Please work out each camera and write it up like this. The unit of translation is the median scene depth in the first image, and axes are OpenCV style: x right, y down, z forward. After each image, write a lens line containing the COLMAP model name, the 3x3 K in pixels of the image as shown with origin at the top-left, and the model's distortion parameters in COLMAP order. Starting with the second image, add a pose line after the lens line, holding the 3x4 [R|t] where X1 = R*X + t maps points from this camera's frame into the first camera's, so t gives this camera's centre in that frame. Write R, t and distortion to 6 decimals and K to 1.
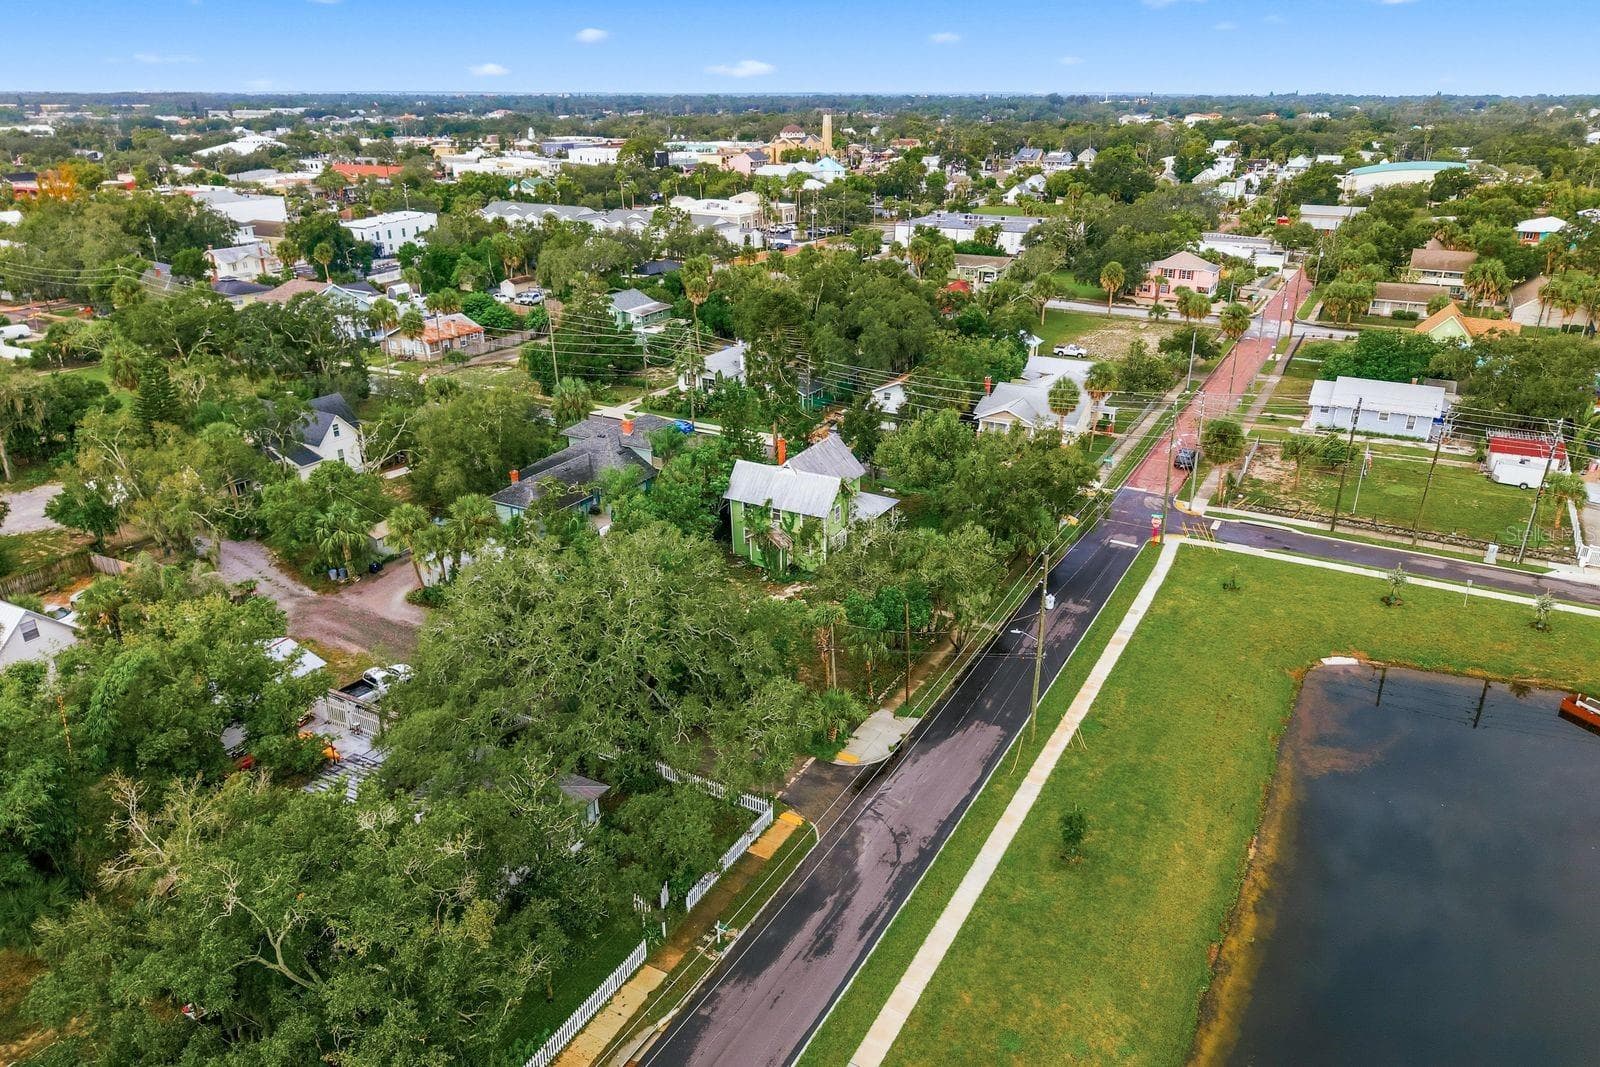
lens RADIAL K [[1082.1, 0, 835.8], [0, 1082.1, 534.8], [0, 0, 1]] dist [0.019513, -0.001839]
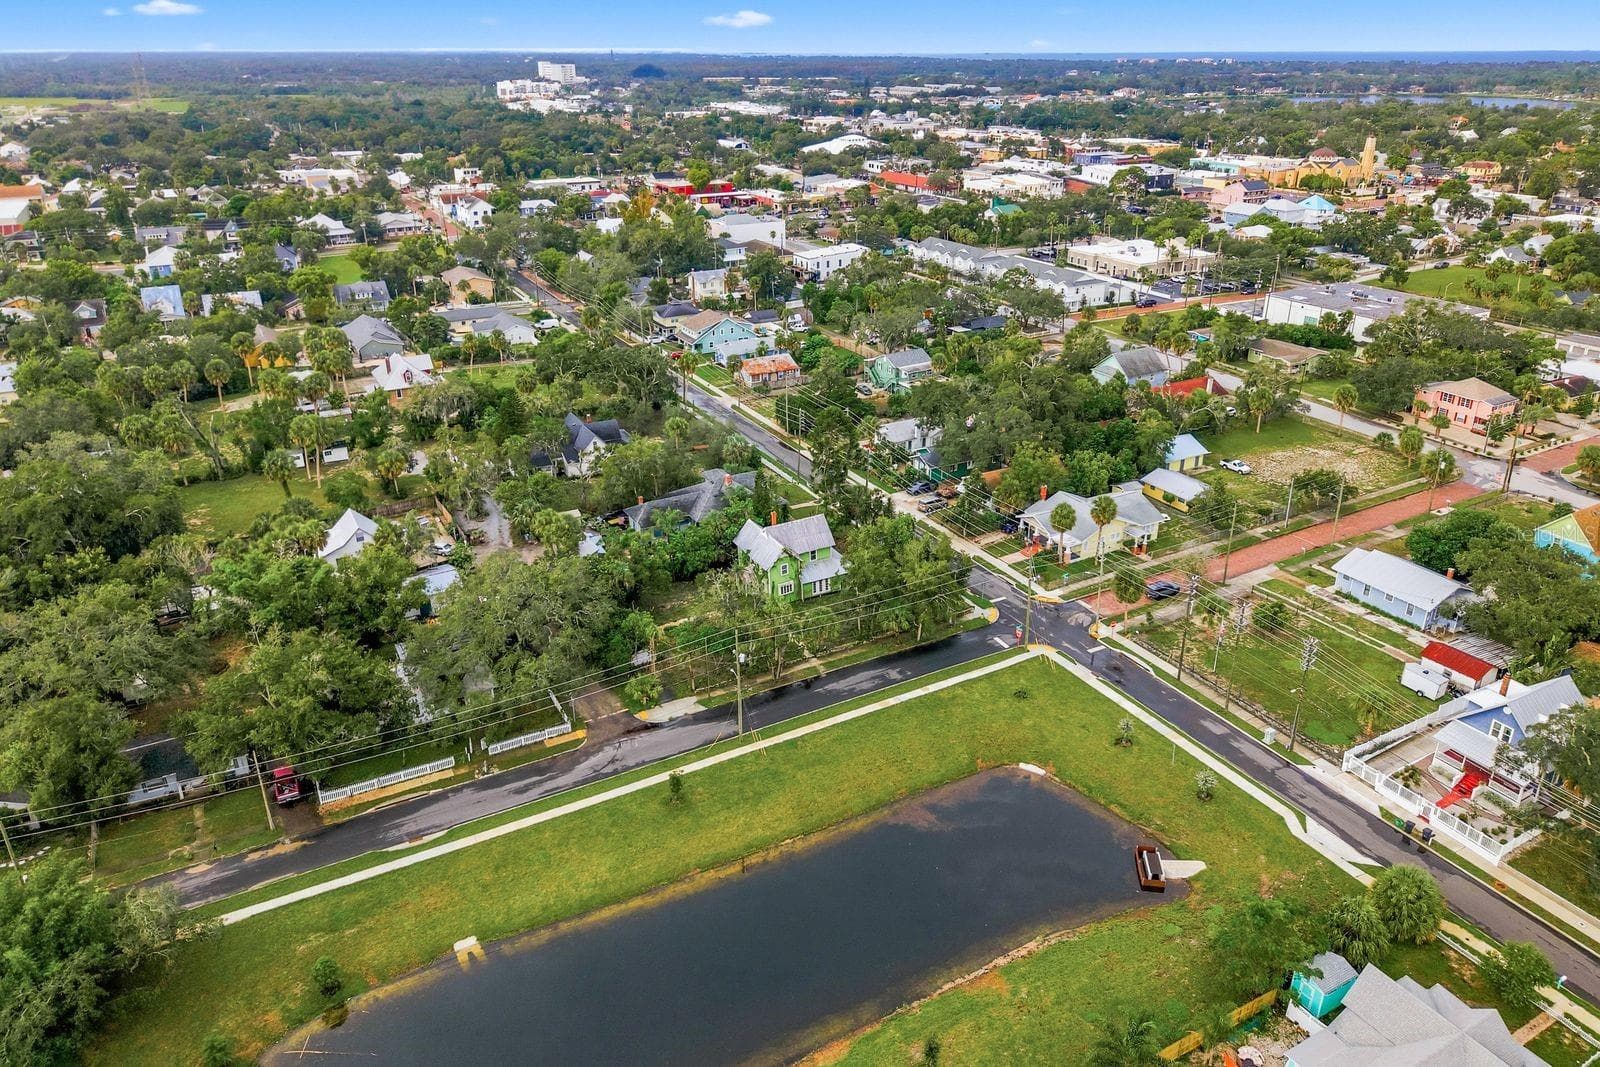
lens RADIAL K [[1082.1, 0, 835.8], [0, 1082.1, 534.8], [0, 0, 1]] dist [0.019513, -0.001839]
pose [[0.845941, 0.220648, -0.485489, 0.775335], [-0.204974, 0.974985, 0.085959, -0.209675], [0.492311, 0.026797, 0.870007, -0.257773]]
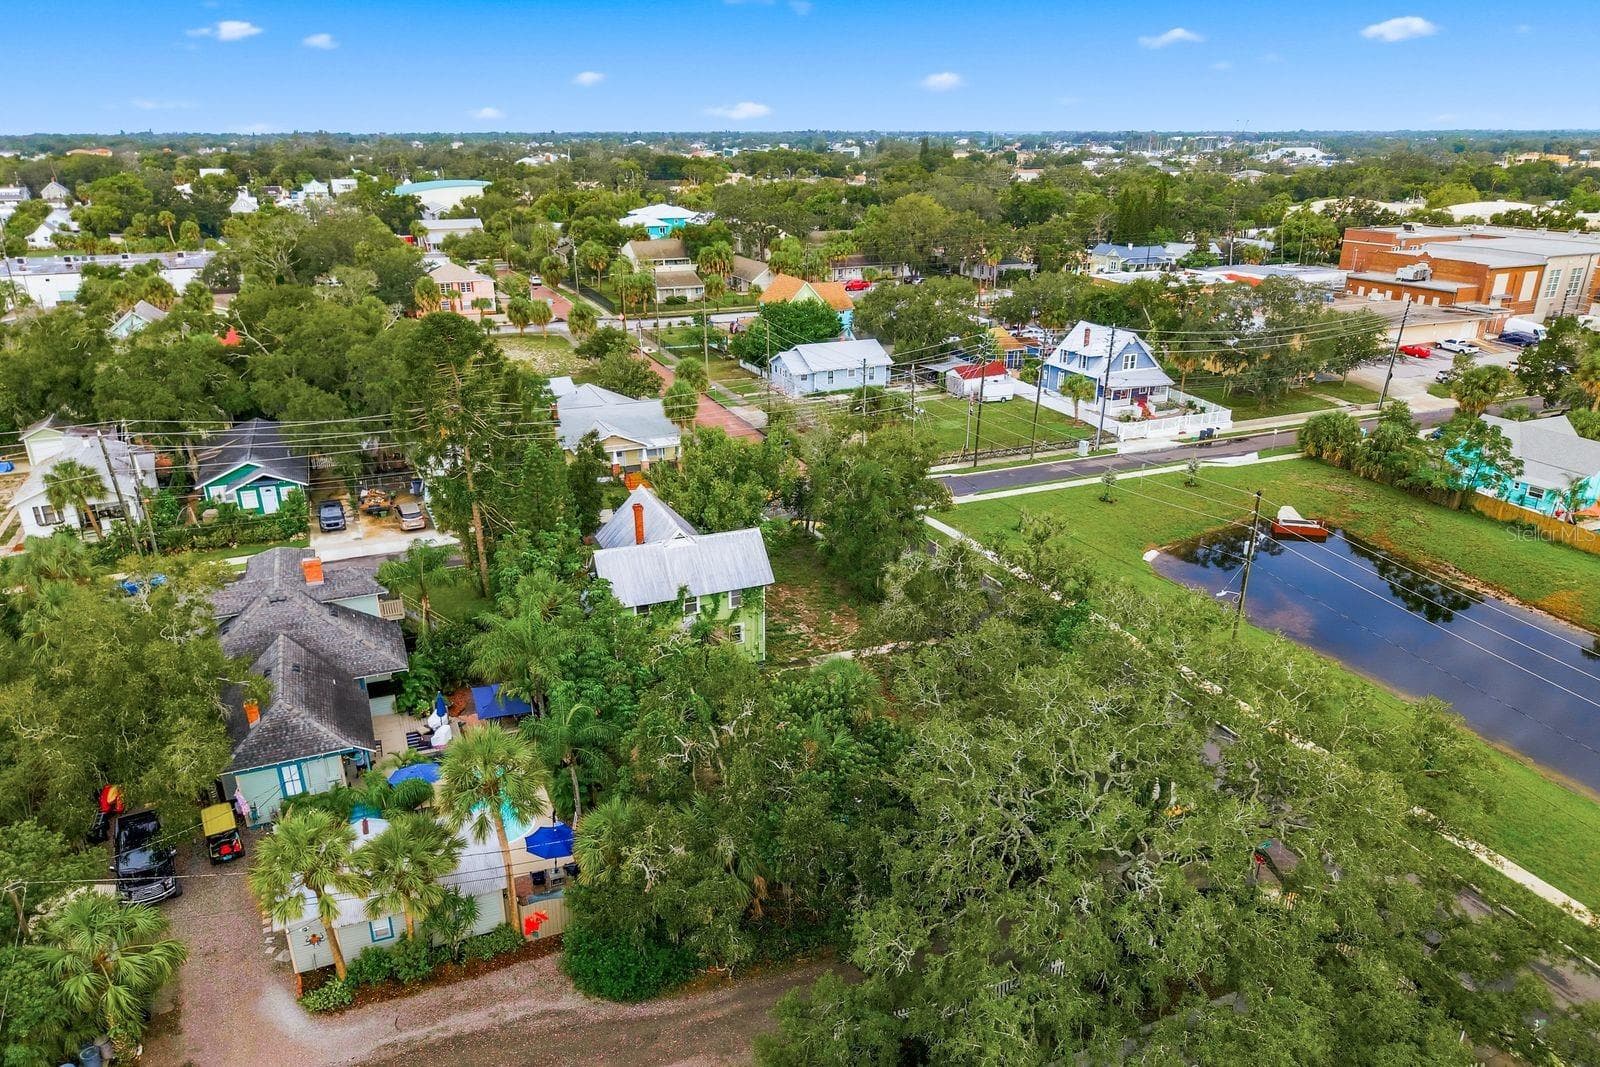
lens RADIAL K [[1082.1, 0, 835.8], [0, 1082.1, 534.8], [0, 0, 1]] dist [0.019513, -0.001839]
pose [[0.619535, -0.278352, 0.733960, -0.497552], [0.299056, 0.948198, 0.107169, -0.108752], [-0.725770, 0.153101, 0.670685, 0.445551]]
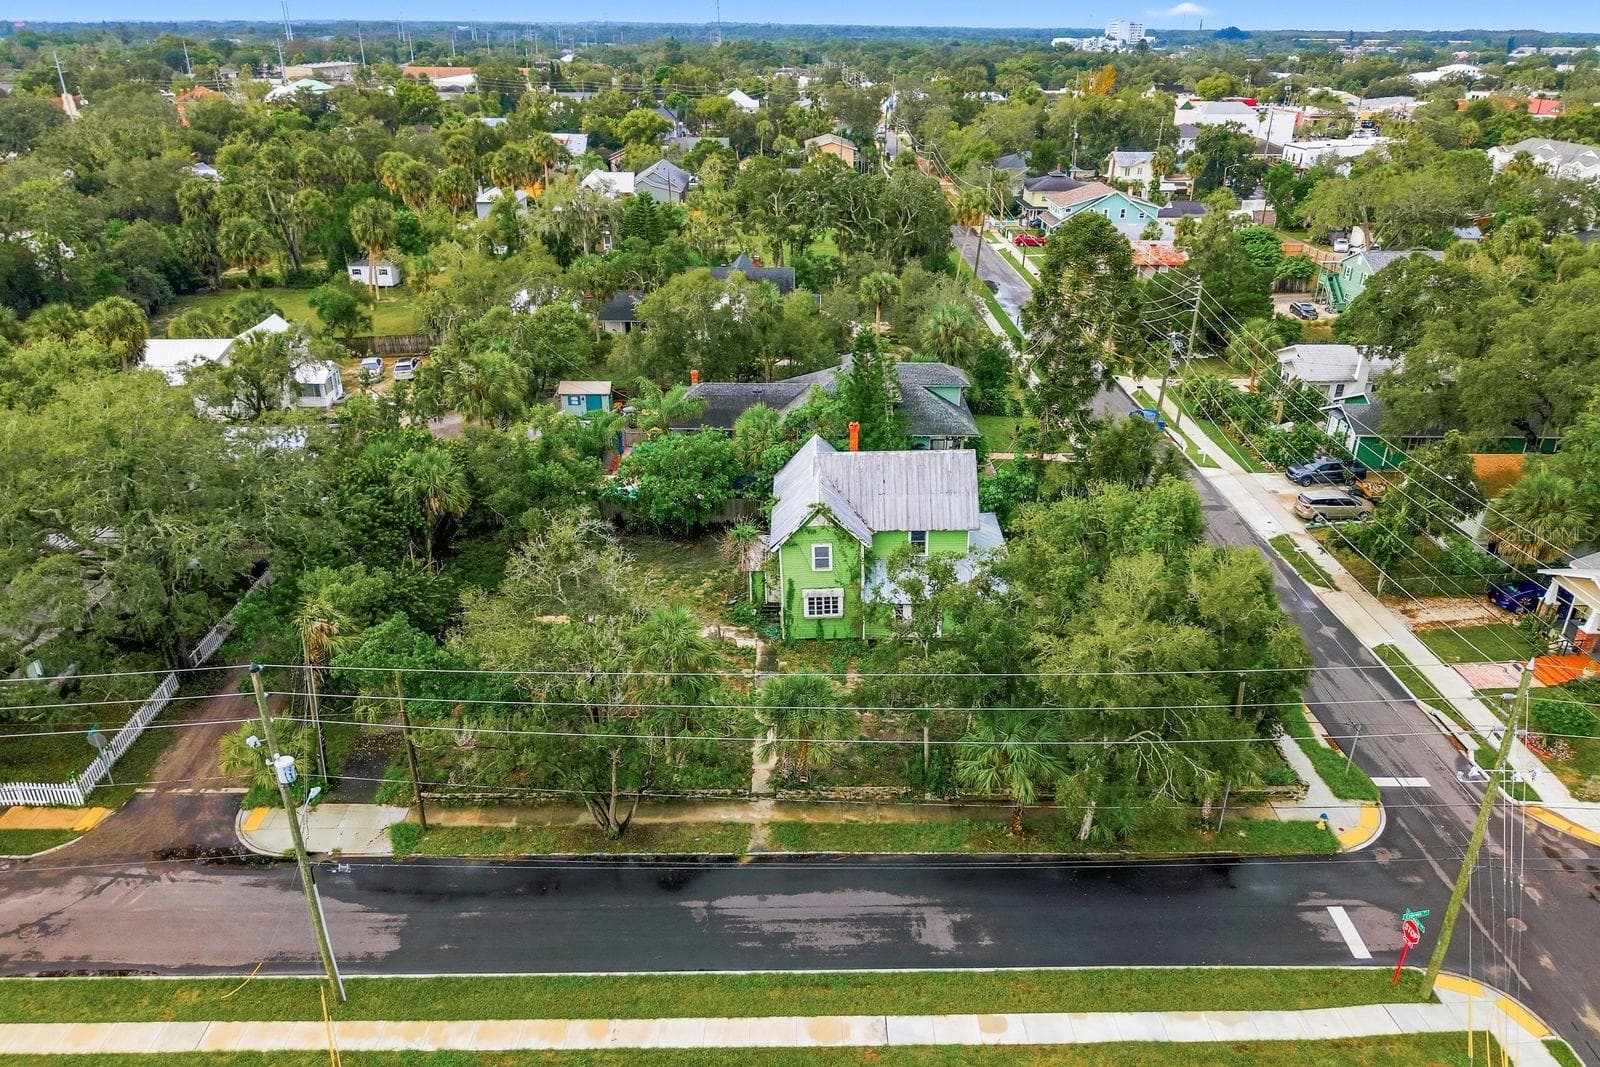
lens RADIAL K [[1097.7, 0, 796.1], [0, 1097.7, 587.3], [0, 0, 1]] dist [-0.005046, -0.001078]
pose [[0.475035, 0.402662, -0.782435, 0.480730], [-0.339649, 0.904161, 0.259097, -0.158333], [0.811776, 0.142673, 0.566272, 0.649049]]
